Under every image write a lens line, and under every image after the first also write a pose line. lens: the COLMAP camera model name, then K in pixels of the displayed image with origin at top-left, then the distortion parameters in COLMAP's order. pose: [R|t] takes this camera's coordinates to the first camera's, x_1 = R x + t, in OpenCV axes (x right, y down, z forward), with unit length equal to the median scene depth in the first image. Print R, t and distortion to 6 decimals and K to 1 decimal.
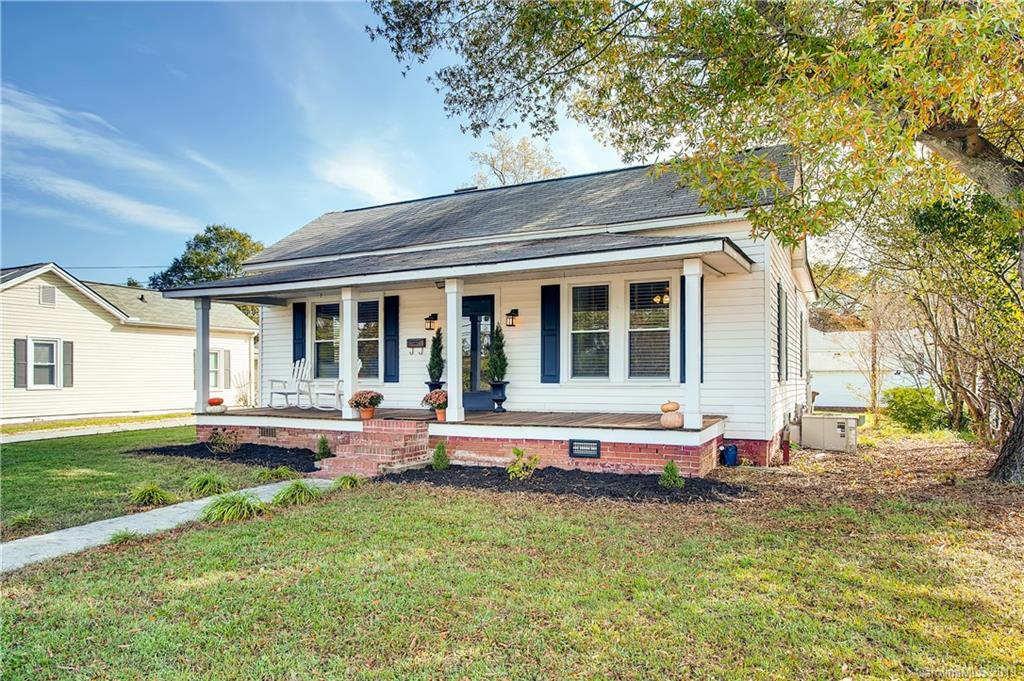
lens RADIAL K [[655.7, 0, 542.9], [0, 655.7, 385.8], [0, 0, 1]] dist [-0.001208, 0.000622]
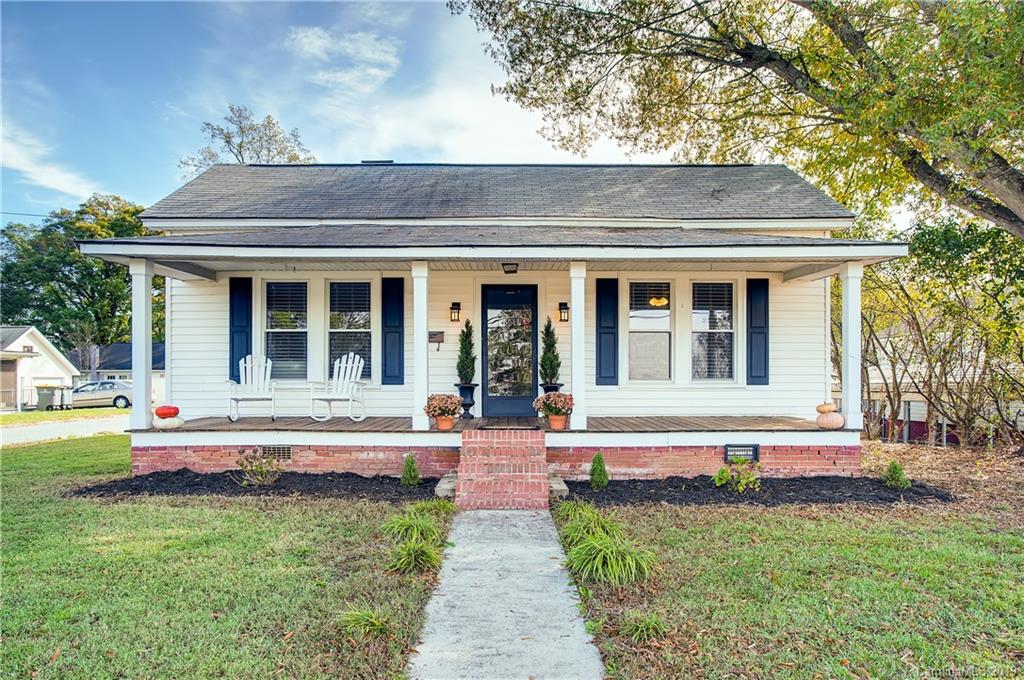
lens RADIAL K [[655.7, 0, 542.9], [0, 655.7, 385.3], [0, 0, 1]] dist [-0.001208, 0.000622]
pose [[0.895599, -0.001091, 0.444861, -0.473021], [0.003601, 0.999982, -0.004798, 0.000397], [-0.444848, 0.005899, 0.895587, 0.216137]]
